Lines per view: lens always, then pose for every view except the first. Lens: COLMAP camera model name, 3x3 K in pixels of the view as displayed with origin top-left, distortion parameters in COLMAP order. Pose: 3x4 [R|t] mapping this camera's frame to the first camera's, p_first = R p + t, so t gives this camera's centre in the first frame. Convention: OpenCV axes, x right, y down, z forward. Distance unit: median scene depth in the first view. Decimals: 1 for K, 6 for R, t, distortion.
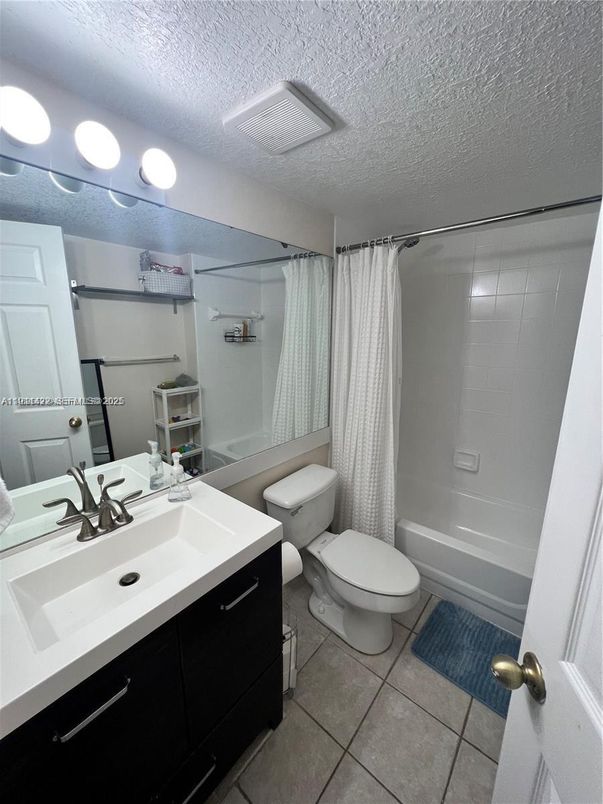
lens RADIAL K [[323.1, 0, 299.4], [0, 323.1, 400.5], [0, 0, 1]] dist [-0.005421, 0.000883]
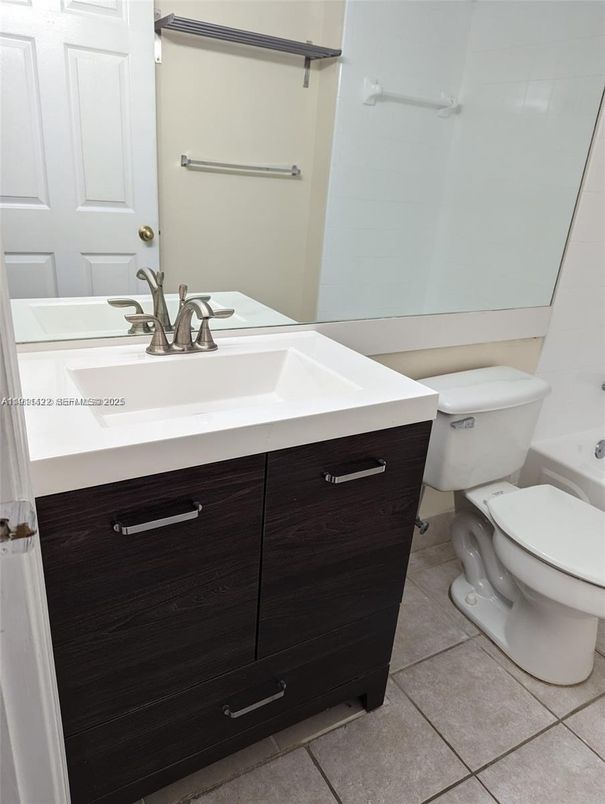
lens RADIAL K [[574.3, 0, 304.0], [0, 574.3, 404.0], [0, 0, 1]] dist [0.023316, -0.000093]
pose [[0.940340, 0.189195, -0.282781, 0.012700], [-0.138724, 0.972111, 0.189092, 0.163430], [0.310670, -0.138582, 0.940361, -0.068145]]
